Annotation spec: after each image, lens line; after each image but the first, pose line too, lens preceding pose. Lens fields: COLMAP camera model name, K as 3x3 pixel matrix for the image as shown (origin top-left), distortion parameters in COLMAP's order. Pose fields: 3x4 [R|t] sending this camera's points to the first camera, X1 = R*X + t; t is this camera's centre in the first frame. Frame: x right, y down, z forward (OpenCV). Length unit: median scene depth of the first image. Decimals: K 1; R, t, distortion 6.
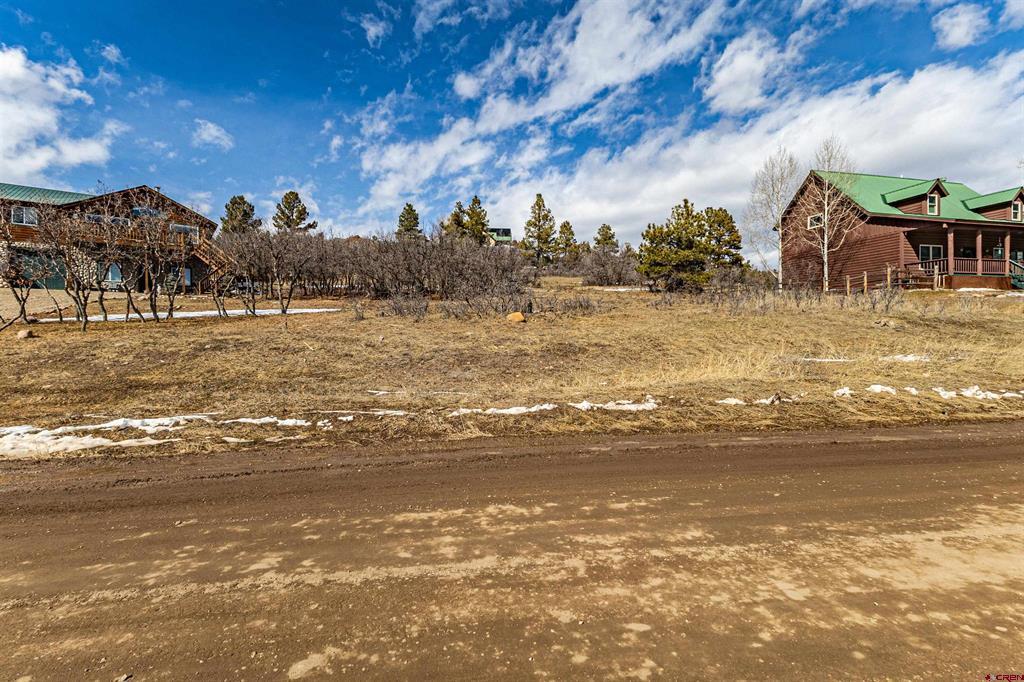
lens RADIAL K [[451.1, 0, 511.5], [0, 451.1, 341.5], [0, 0, 1]] dist [0.021378, 0.000549]
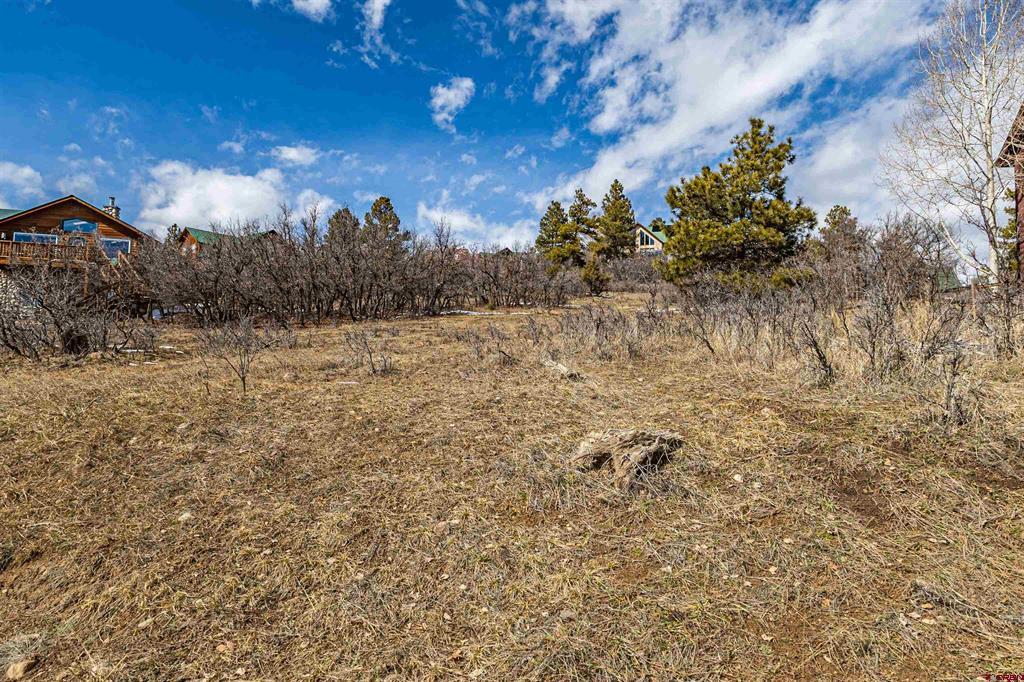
lens RADIAL K [[586.2, 0, 508.5], [0, 586.2, 344.5], [0, 0, 1]] dist [-0.000297, -0.004697]
pose [[0.904428, 0.017408, -0.426271, 0.426553], [-0.045455, 0.997412, -0.055712, -0.031984], [0.424198, 0.069763, 0.902878, 0.356749]]
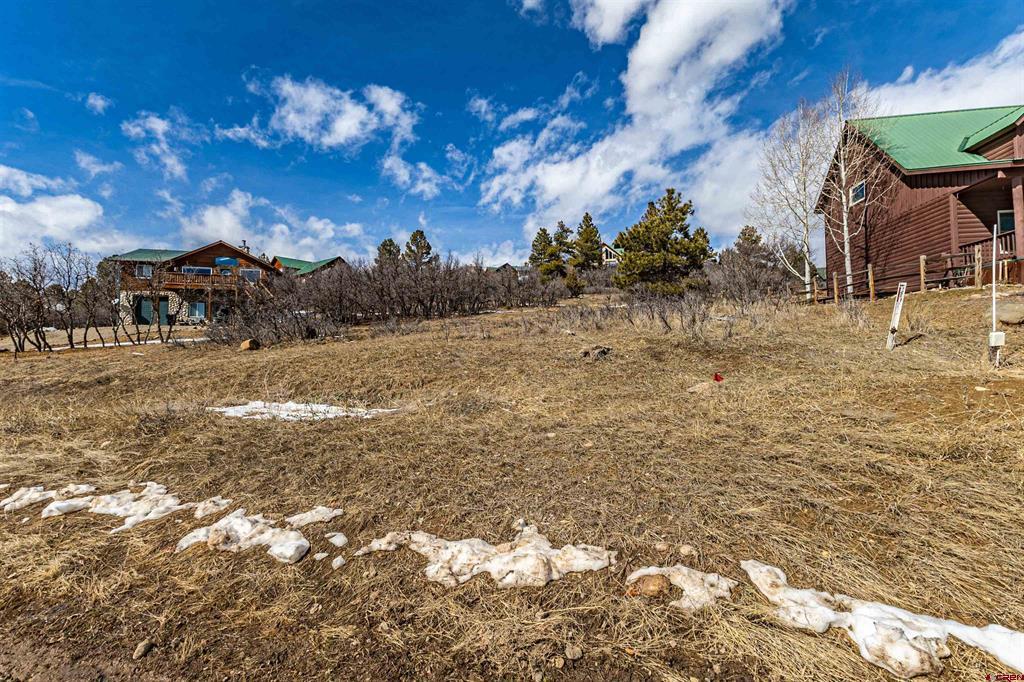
lens RADIAL K [[451.1, 0, 515.2], [0, 451.1, 345.7], [0, 0, 1]] dist [0.021378, 0.000549]
pose [[0.911606, -0.003974, -0.411046, 0.473456], [-0.011212, 0.999341, -0.034528, -0.010296], [0.410912, 0.036085, 0.910961, 0.181354]]
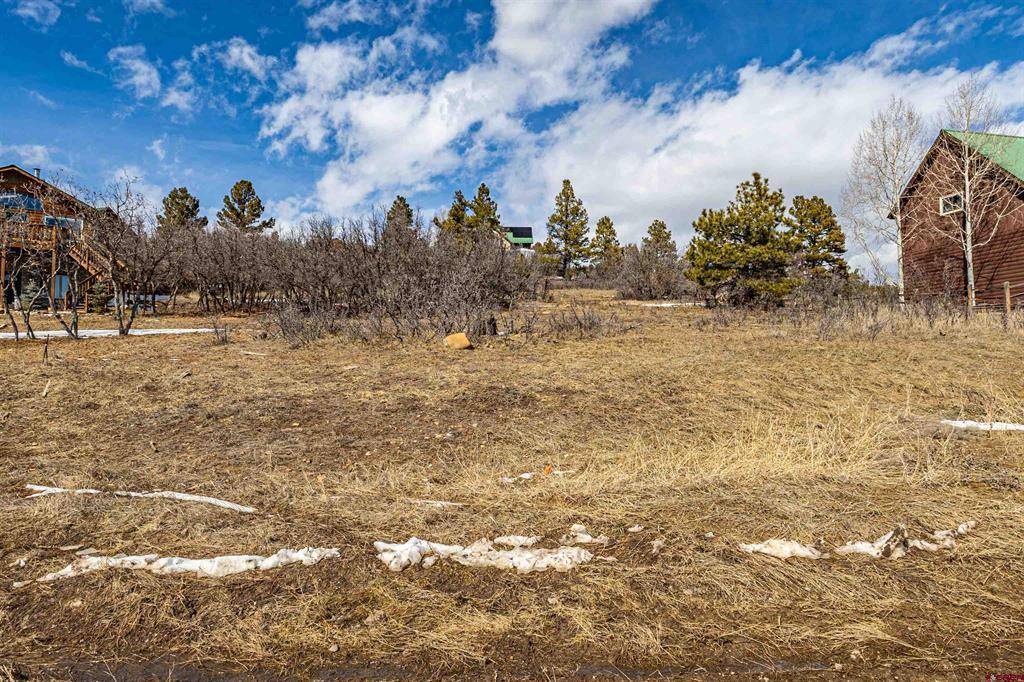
lens RADIAL K [[586.2, 0, 511.9], [0, 586.2, 343.3], [0, 0, 1]] dist [-0.000297, -0.004697]
pose [[0.998412, 0.005269, -0.056096, 0.067643], [-0.008457, 0.998353, -0.056736, -0.003506], [0.055704, 0.057121, 0.996812, 0.113622]]
